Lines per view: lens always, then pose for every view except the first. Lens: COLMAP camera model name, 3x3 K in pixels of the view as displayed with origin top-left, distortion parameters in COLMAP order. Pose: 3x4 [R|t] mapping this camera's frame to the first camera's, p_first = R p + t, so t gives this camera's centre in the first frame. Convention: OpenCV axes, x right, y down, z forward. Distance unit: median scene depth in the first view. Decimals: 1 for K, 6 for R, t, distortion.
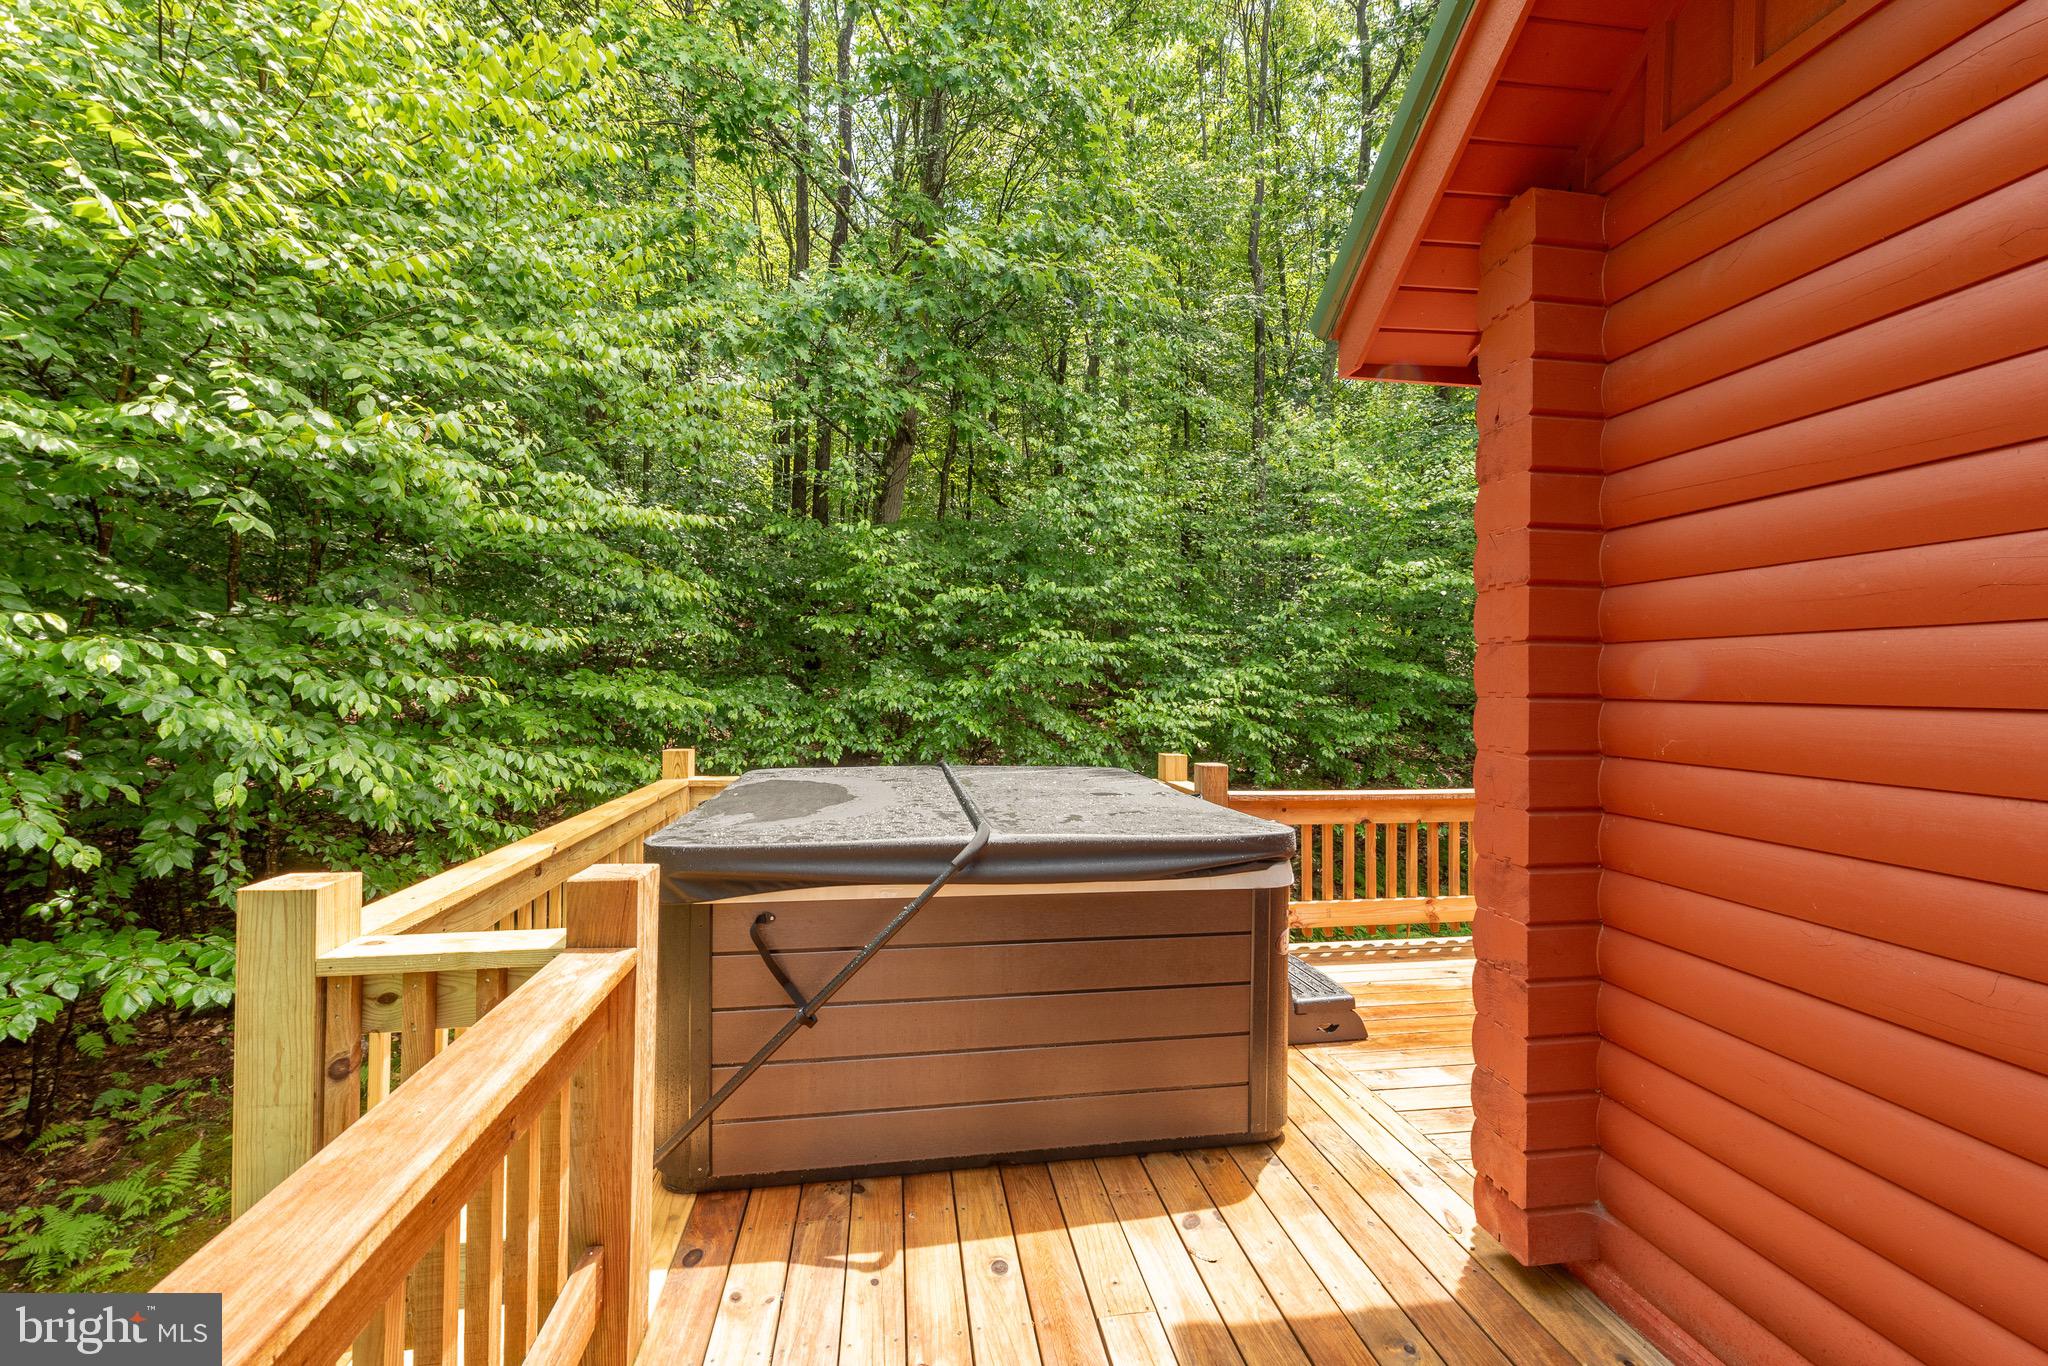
lens RADIAL K [[823.9, 0, 1018.8], [0, 823.9, 678.1], [0, 0, 1]] dist [0.000148, -0.000004]
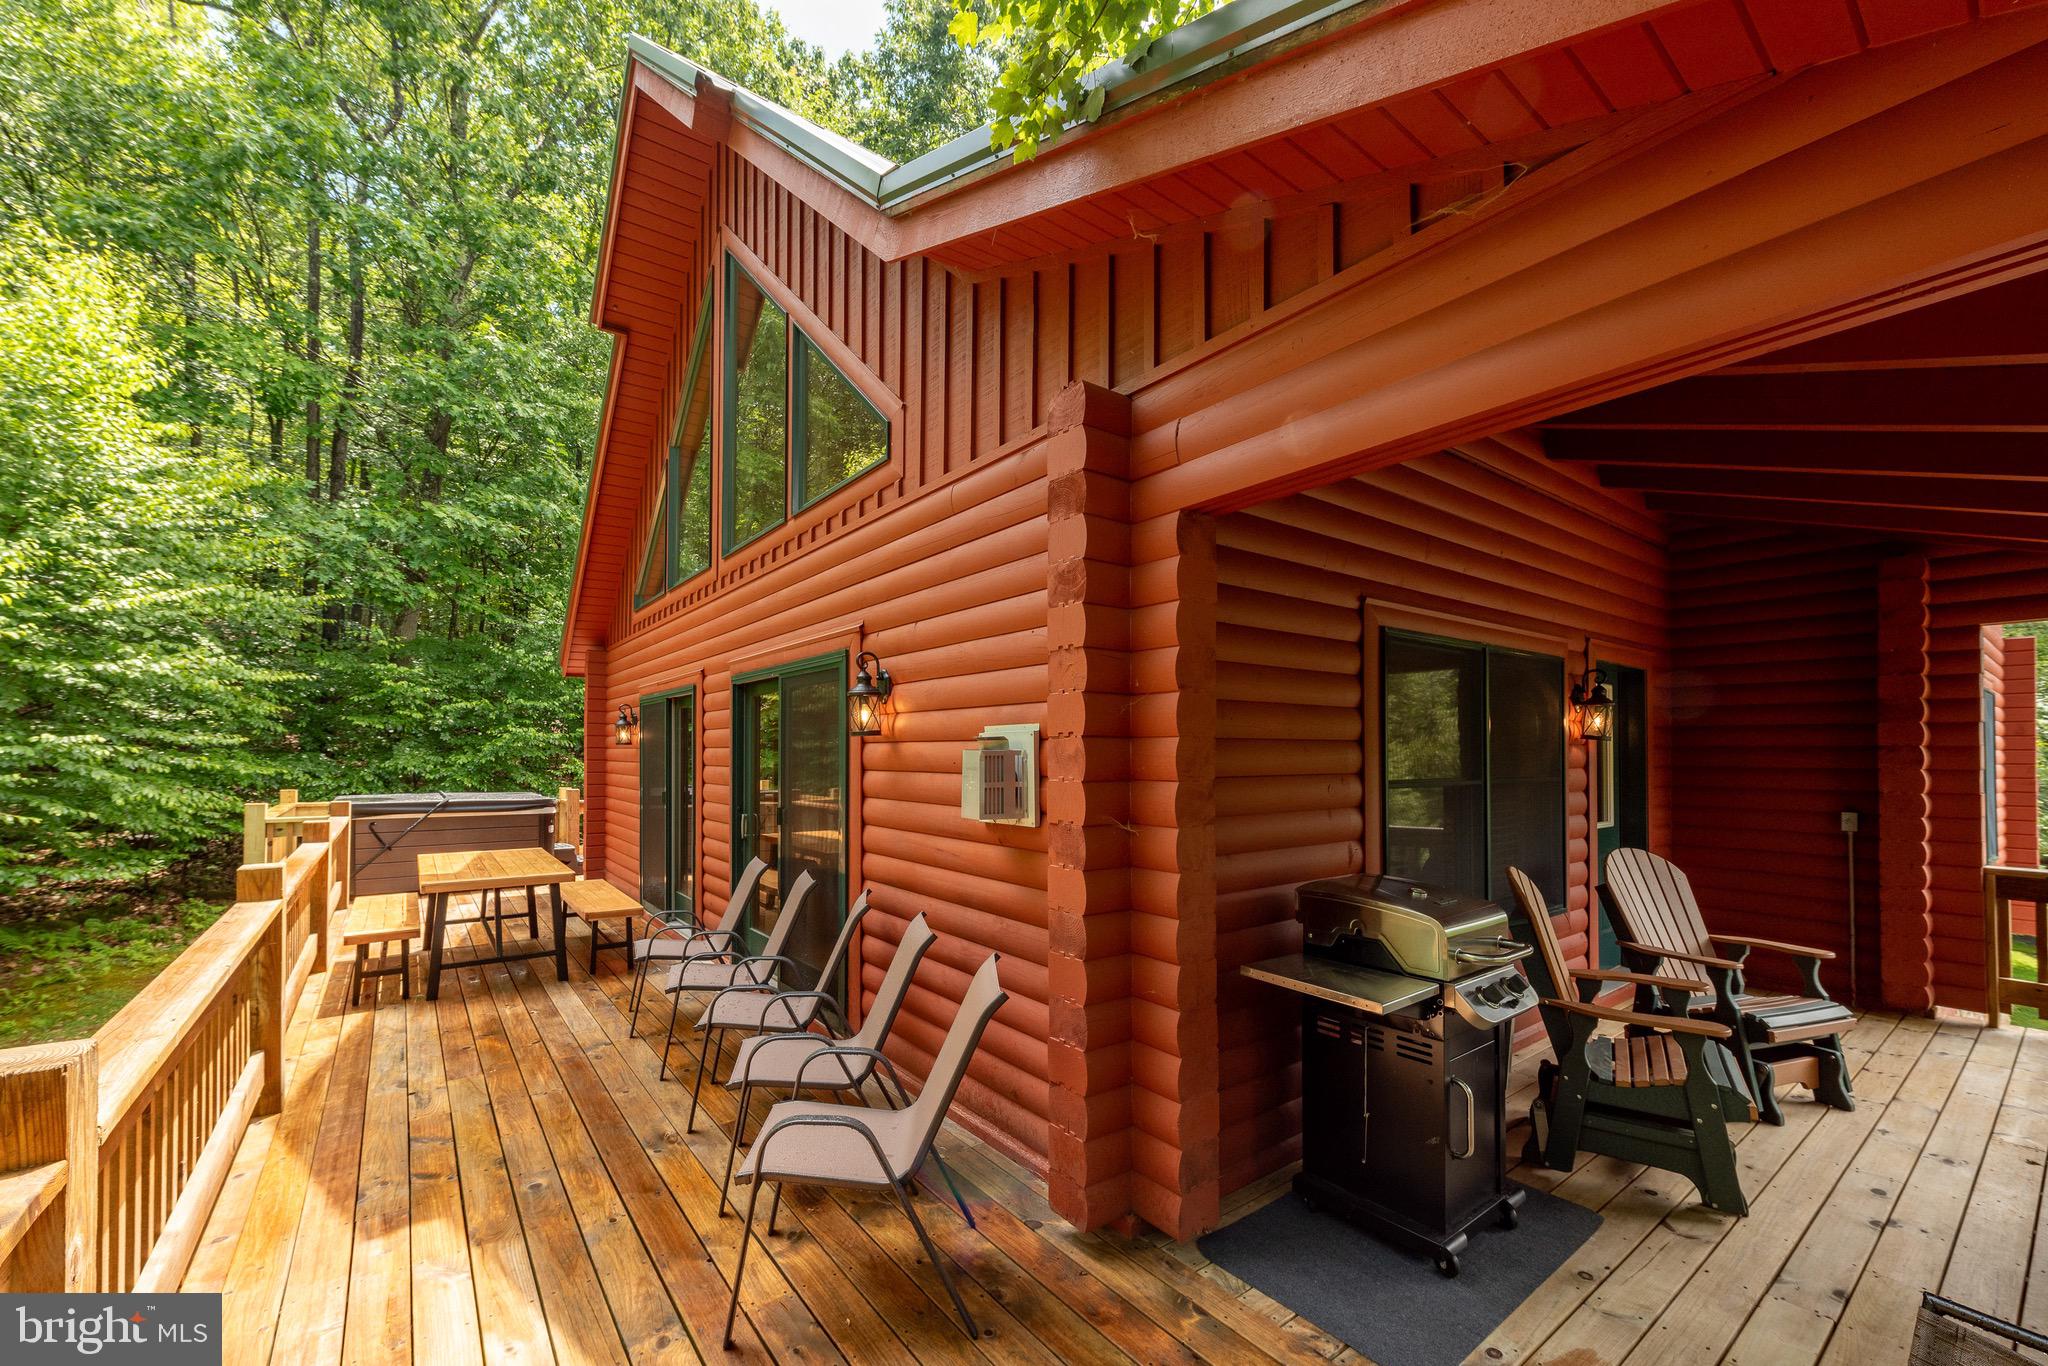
lens RADIAL K [[823.9, 0, 1022.1], [0, 823.9, 755.7], [0, 0, 1]] dist [0.000148, -0.000004]
pose [[0.880355, -0.001622, 0.474313, 0.143175], [0.000524, 0.999997, 0.002447, 0.000573], [-0.474316, -0.001905, 0.880353, -1.038615]]
